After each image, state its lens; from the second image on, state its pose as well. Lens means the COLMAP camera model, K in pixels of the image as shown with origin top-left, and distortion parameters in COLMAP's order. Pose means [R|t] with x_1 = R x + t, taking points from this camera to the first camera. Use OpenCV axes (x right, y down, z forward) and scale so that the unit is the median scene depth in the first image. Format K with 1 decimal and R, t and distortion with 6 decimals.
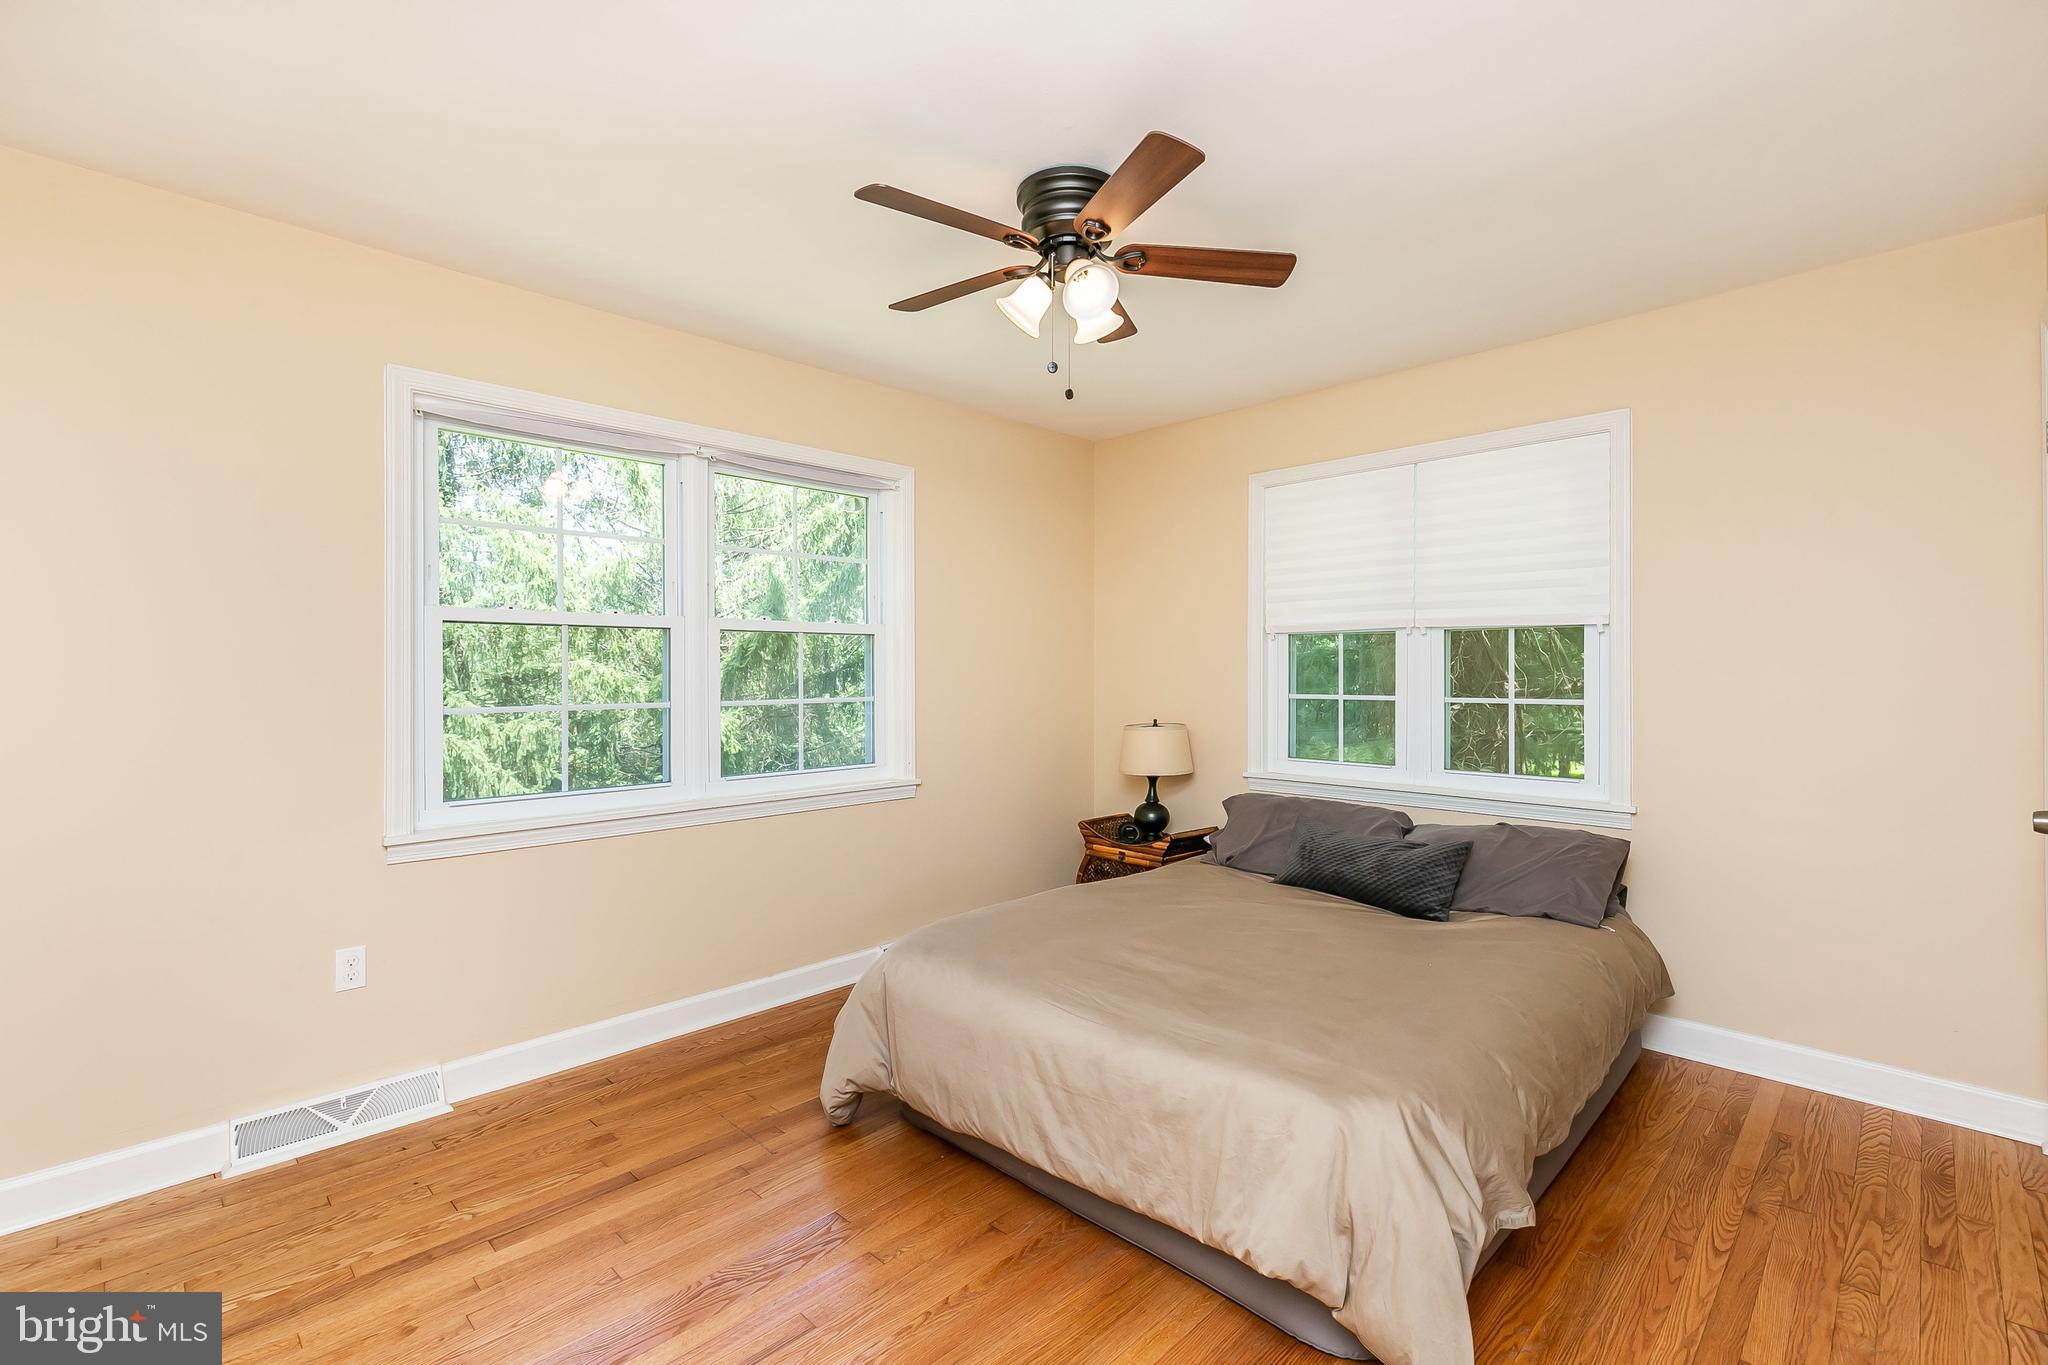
lens RADIAL K [[918.0, 0, 1016.4], [0, 918.0, 667.8], [0, 0, 1]] dist [0.001265, 0.000237]
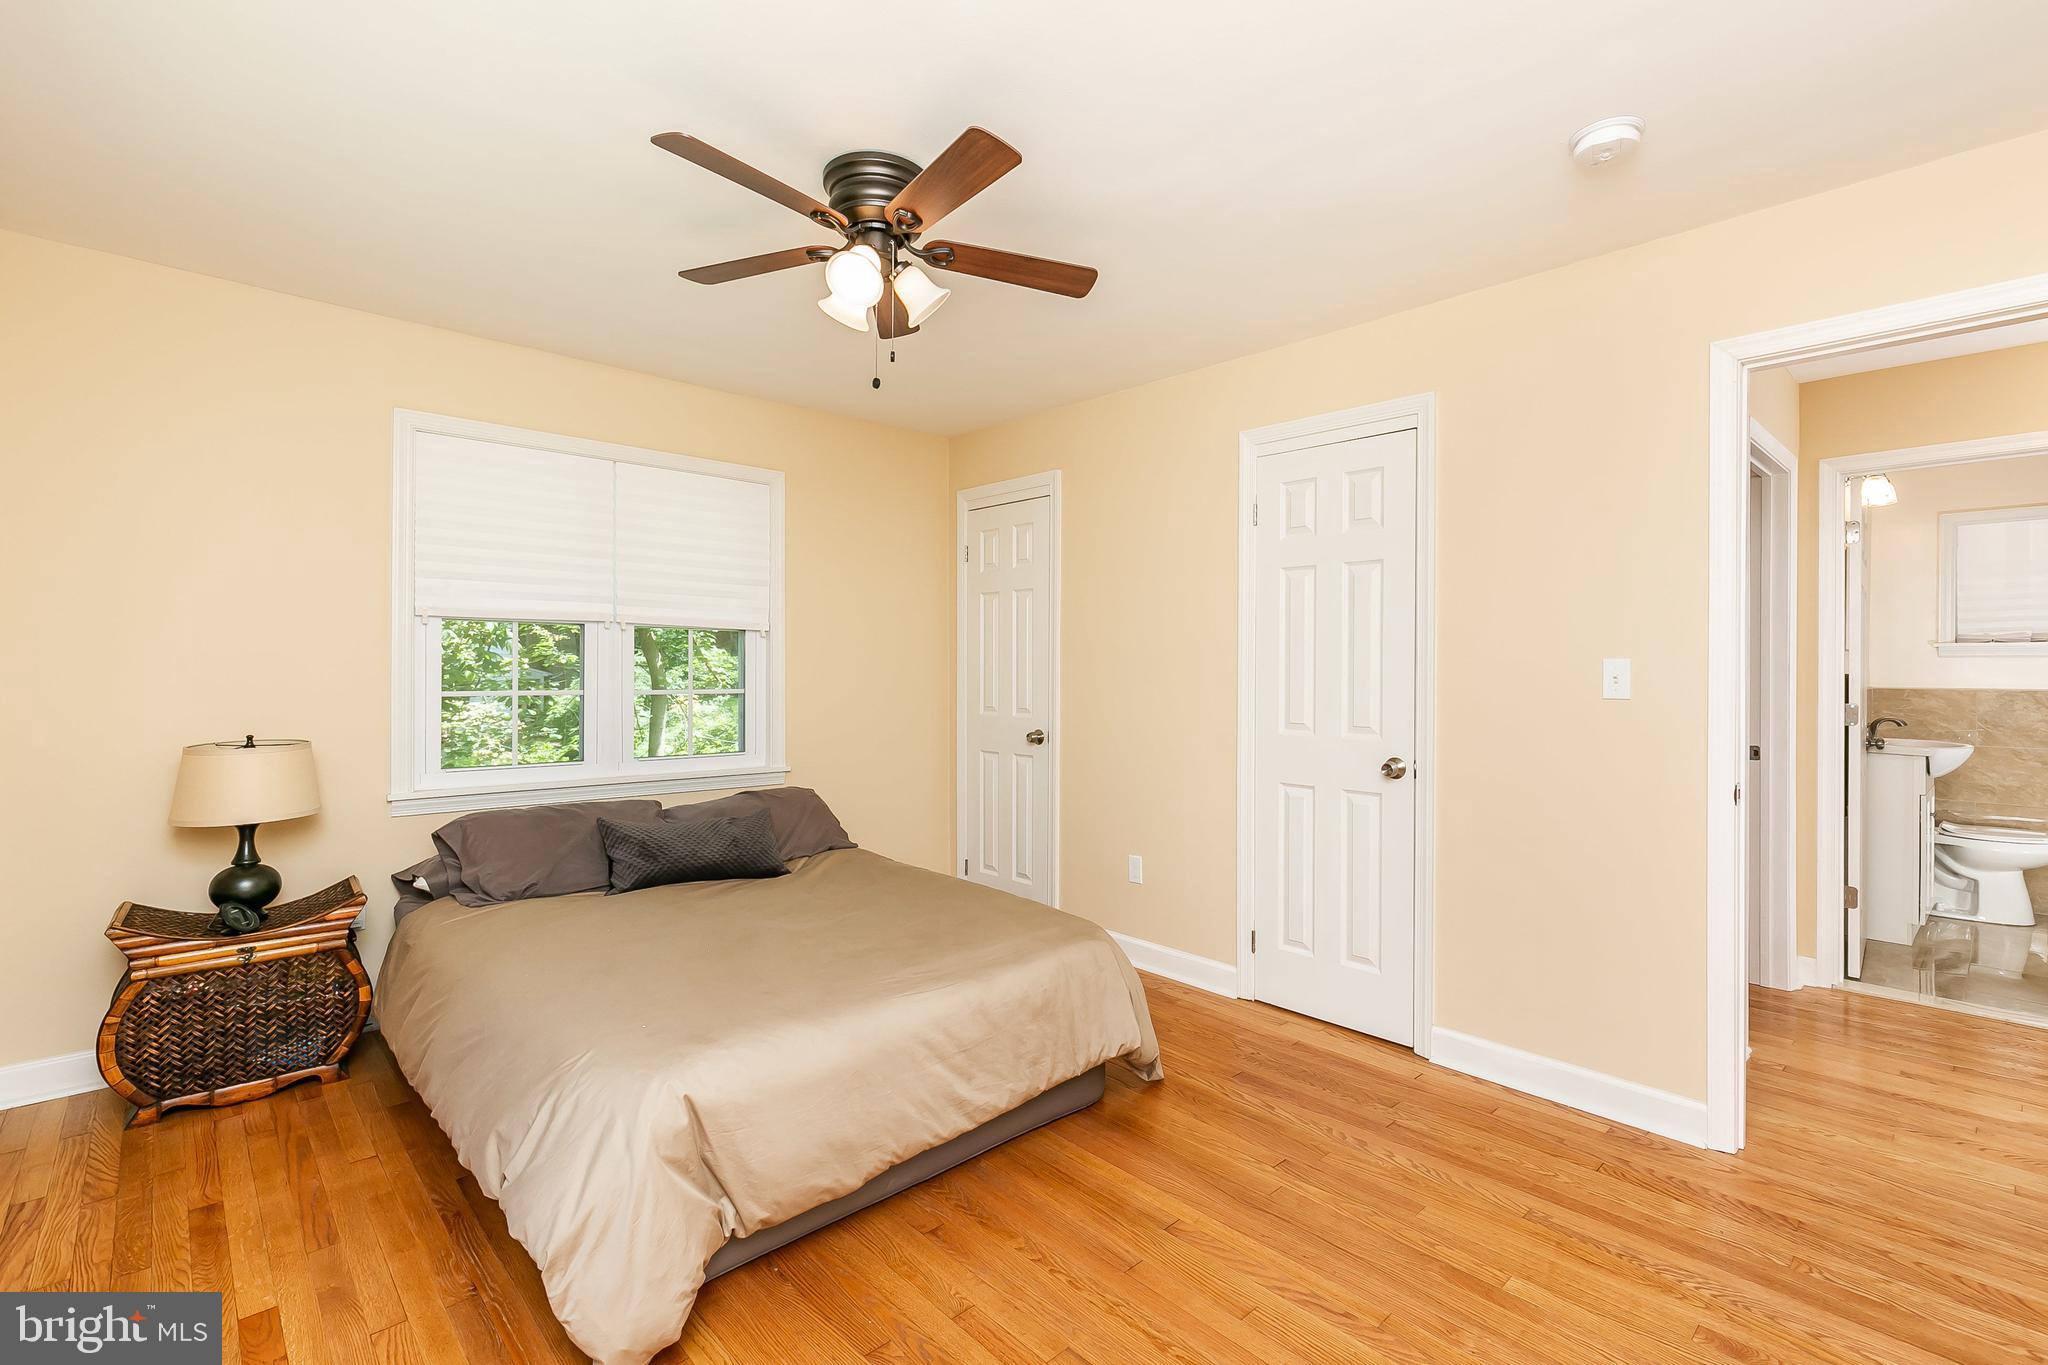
lens RADIAL K [[914.6, 0, 1065.4], [0, 914.6, 681.1], [0, 0, 1]] dist [0.000038, -0.000006]
pose [[0.009846, -0.006105, 0.999933, -0.829108], [-0.007523, 0.999953, 0.006179, 0.015354], [-0.999923, -0.007583, 0.009799, 0.713474]]
